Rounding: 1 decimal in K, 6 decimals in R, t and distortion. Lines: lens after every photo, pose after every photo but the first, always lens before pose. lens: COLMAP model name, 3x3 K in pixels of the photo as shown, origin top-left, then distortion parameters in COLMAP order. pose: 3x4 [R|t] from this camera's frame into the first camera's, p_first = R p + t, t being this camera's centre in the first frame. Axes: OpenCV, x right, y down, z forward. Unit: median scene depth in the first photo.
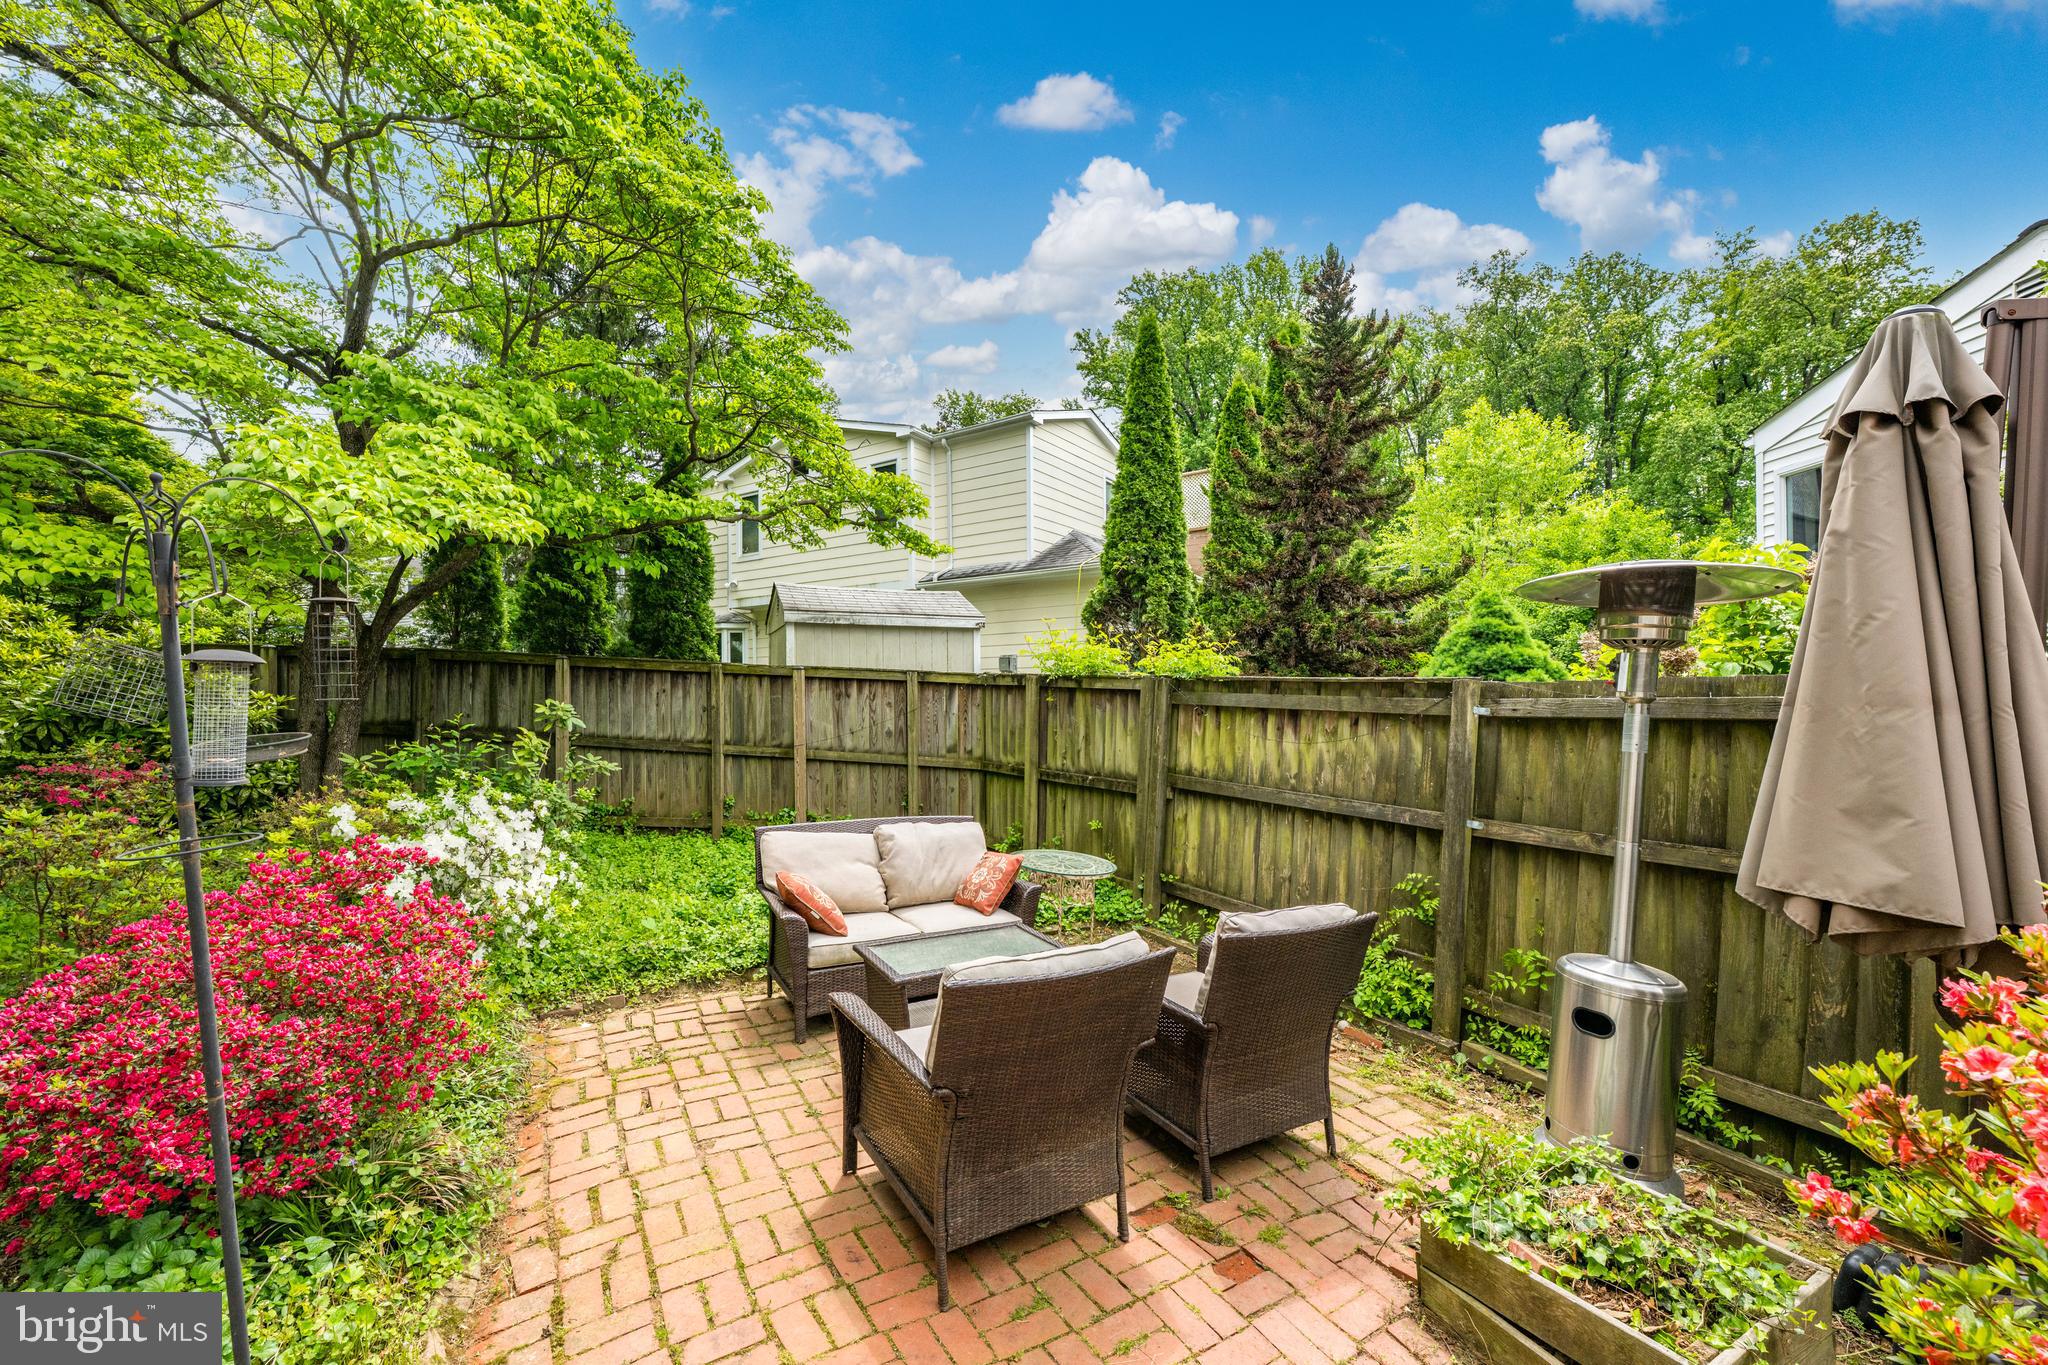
lens RADIAL K [[807.2, 0, 1025.7], [0, 807.2, 675.7], [0, 0, 1]] dist [0.000584, 0.000182]
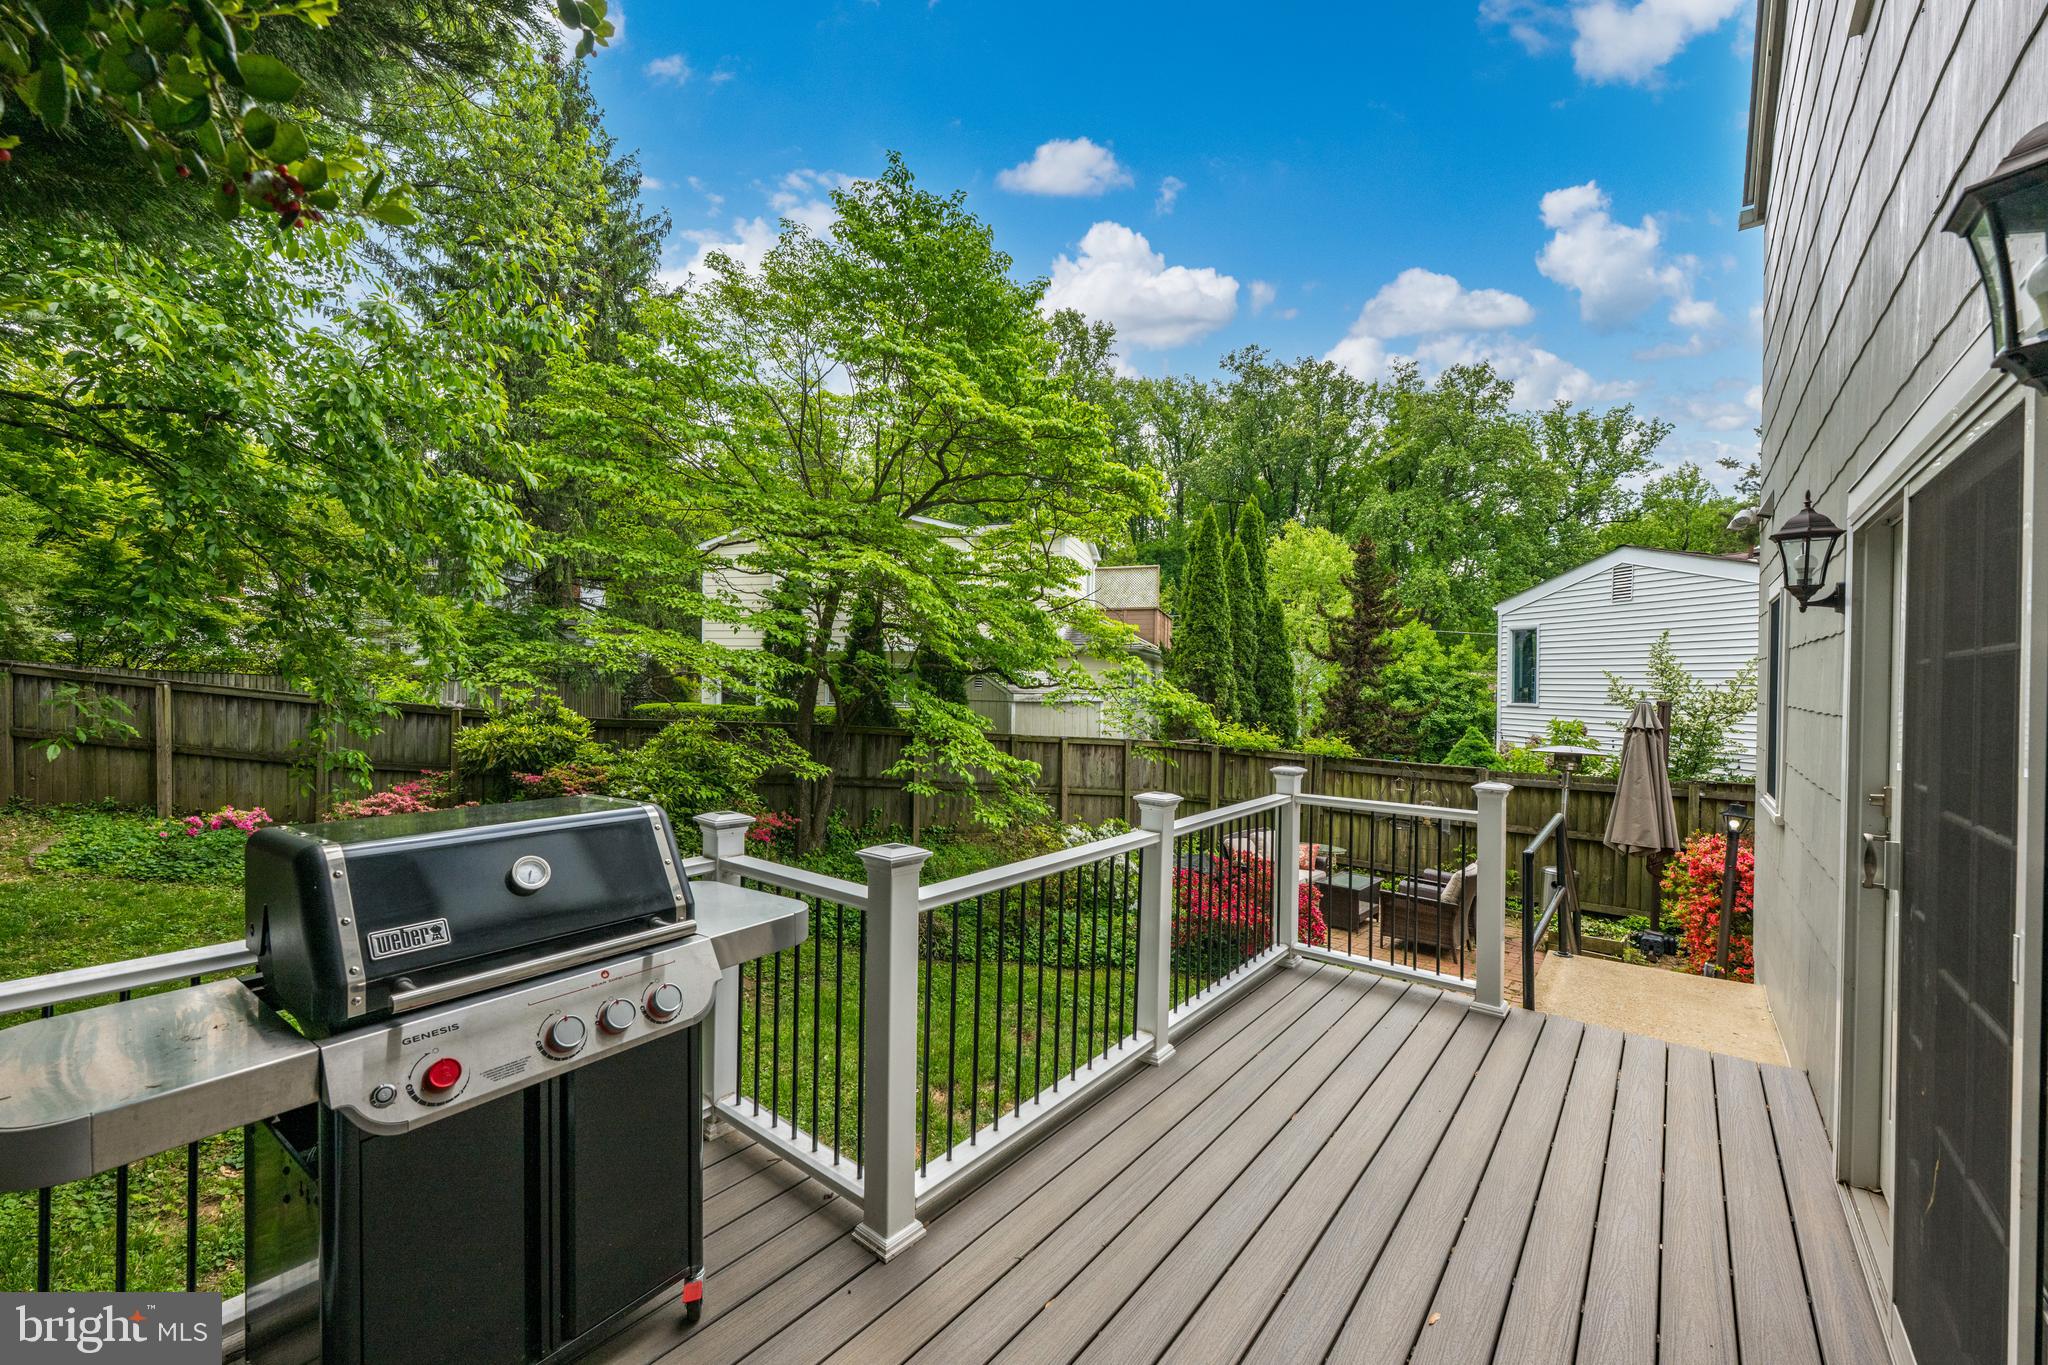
lens RADIAL K [[807.2, 0, 1022.0], [0, 807.2, 688.7], [0, 0, 1]] dist [0.000584, 0.000182]
pose [[0.947412, 0.013238, 0.319744, -0.885571], [-0.022833, 0.999394, 0.026277, -0.151294], [-0.319202, -0.032196, 0.947140, -0.515429]]
